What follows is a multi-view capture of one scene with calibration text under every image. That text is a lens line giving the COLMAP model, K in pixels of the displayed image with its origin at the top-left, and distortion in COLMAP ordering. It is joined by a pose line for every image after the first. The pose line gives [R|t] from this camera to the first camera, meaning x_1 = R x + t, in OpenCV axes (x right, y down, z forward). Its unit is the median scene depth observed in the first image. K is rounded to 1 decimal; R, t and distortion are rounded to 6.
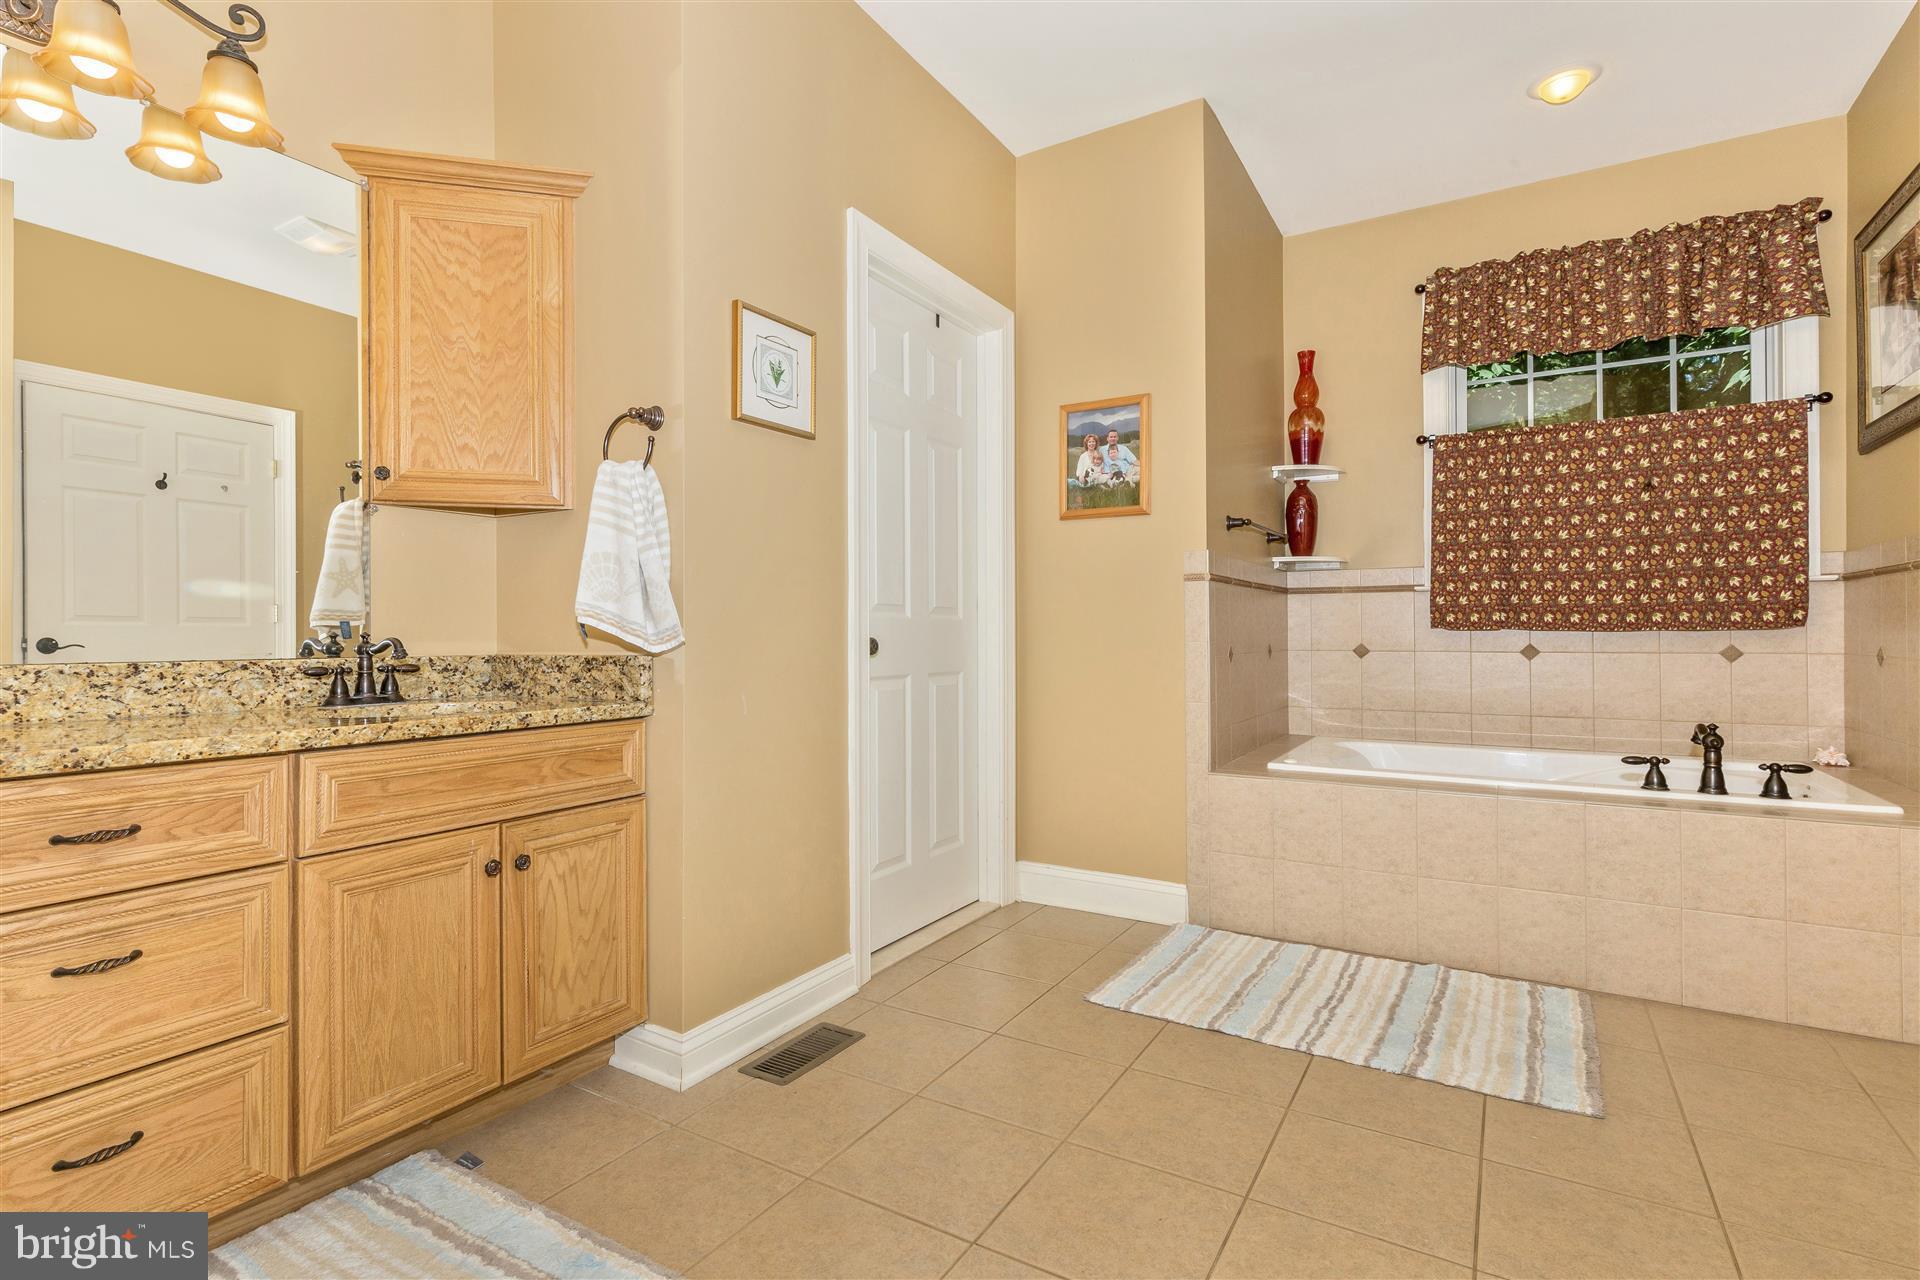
lens RADIAL K [[889.9, 0, 969.7], [0, 889.9, 635.8], [0, 0, 1]] dist [0.000224, -0.000367]
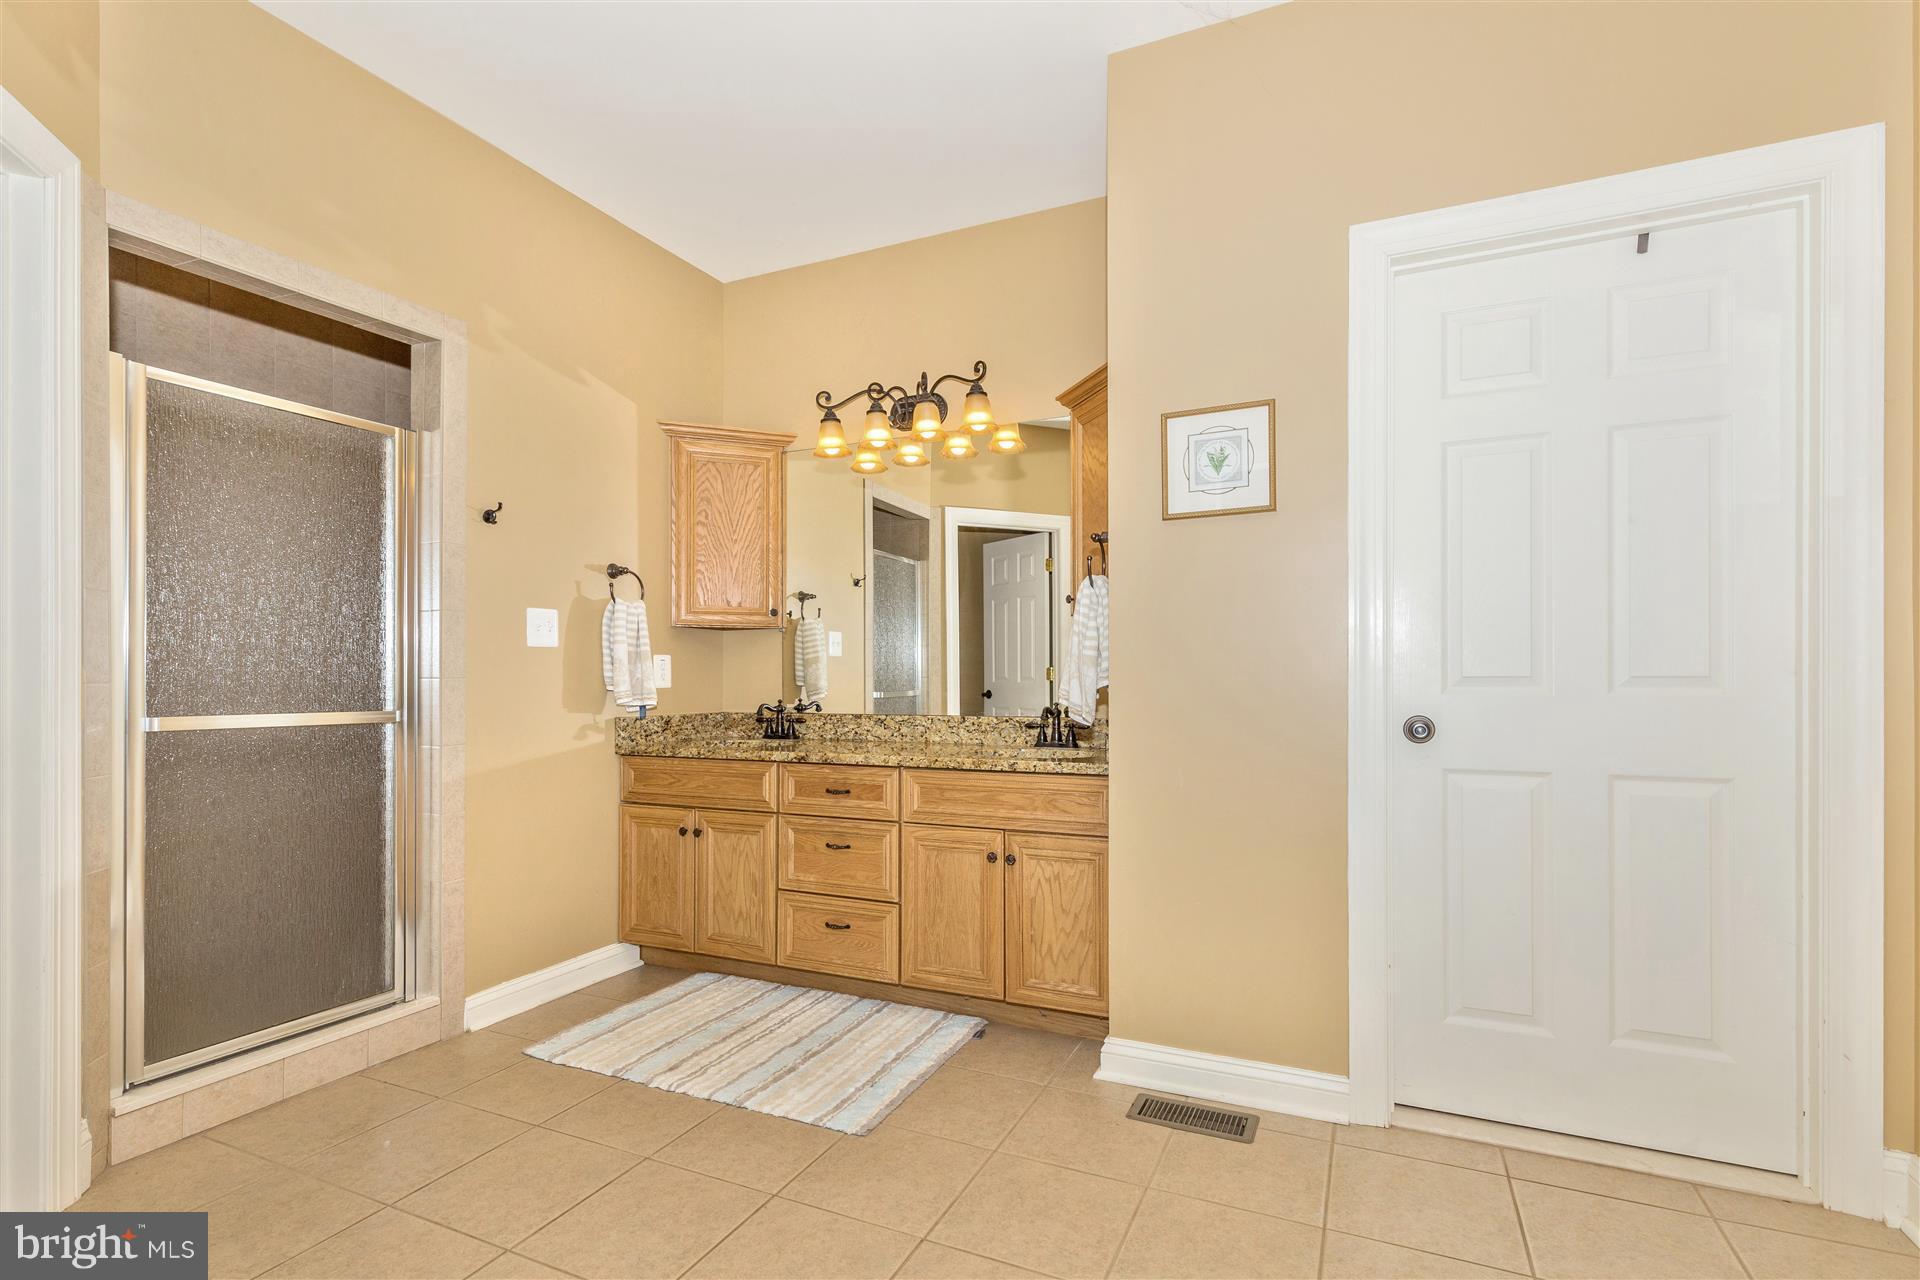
lens RADIAL K [[889.9, 0, 1014.2], [0, 889.9, 681.0], [0, 0, 1]] dist [0.000224, -0.000367]
pose [[0.139792, 0.006993, -0.990156, 0.975781], [0.000111, 0.999975, 0.007078, -0.058969], [0.990181, -0.001099, 0.139788, 0.781253]]
